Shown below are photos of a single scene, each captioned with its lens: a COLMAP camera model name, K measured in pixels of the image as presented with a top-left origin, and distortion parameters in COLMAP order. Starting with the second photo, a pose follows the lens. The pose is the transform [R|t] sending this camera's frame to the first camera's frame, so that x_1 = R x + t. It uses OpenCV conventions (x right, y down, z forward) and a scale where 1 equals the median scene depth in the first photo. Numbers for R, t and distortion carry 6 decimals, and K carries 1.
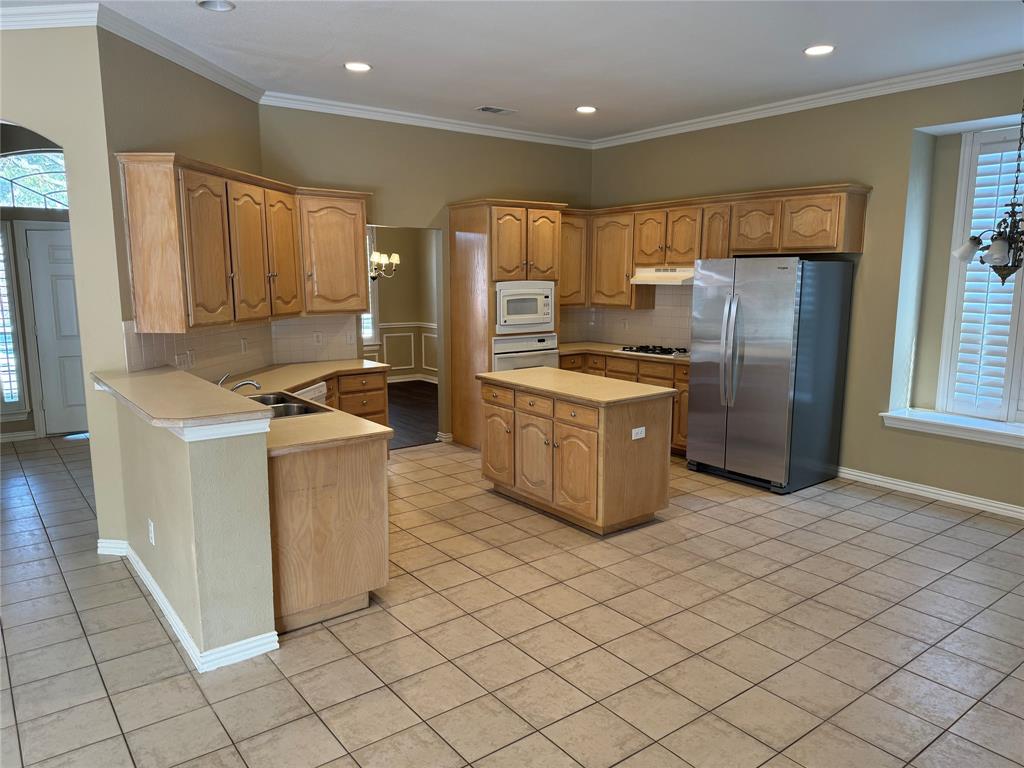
lens RADIAL K [[717.3, 0, 512.0], [0, 717.3, 384.0], [0, 0, 1]] dist [0.124251, -0.154019]
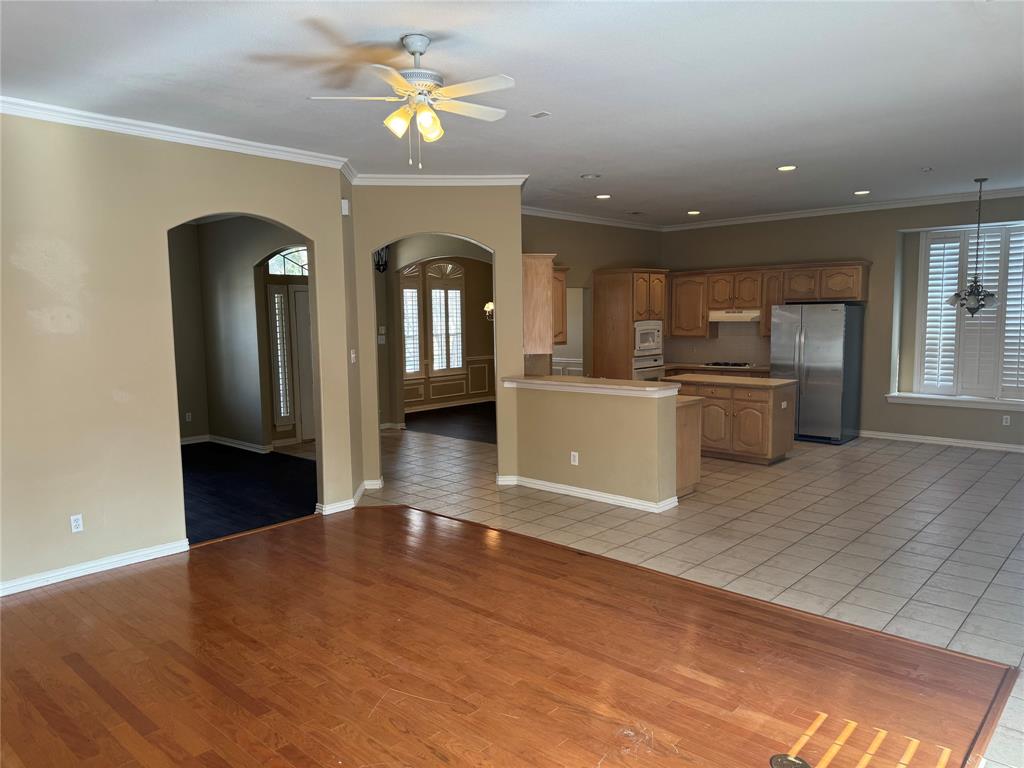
lens RADIAL K [[717.3, 0, 512.0], [0, 717.3, 384.0], [0, 0, 1]] dist [0.124251, -0.154019]
pose [[0.983731, -0.031881, 0.176798, -0.542497], [0.042230, 0.997588, -0.055086, 0.060618], [-0.174615, 0.061656, 0.982705, -0.429639]]
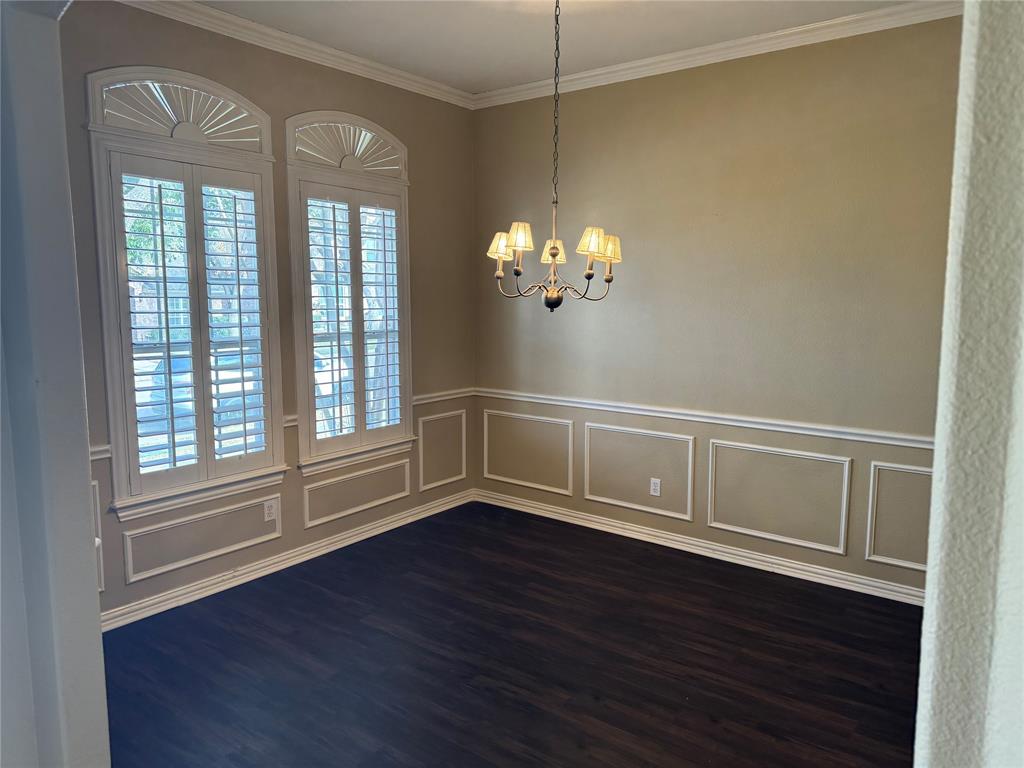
lens RADIAL K [[717.3, 0, 512.0], [0, 717.3, 384.0], [0, 0, 1]] dist [0.124251, -0.154019]
pose [[0.965336, -0.032357, 0.258998, -0.398503], [0.039556, 0.998961, -0.022631, -0.128628], [-0.257997, 0.032092, 0.965613, 0.866120]]
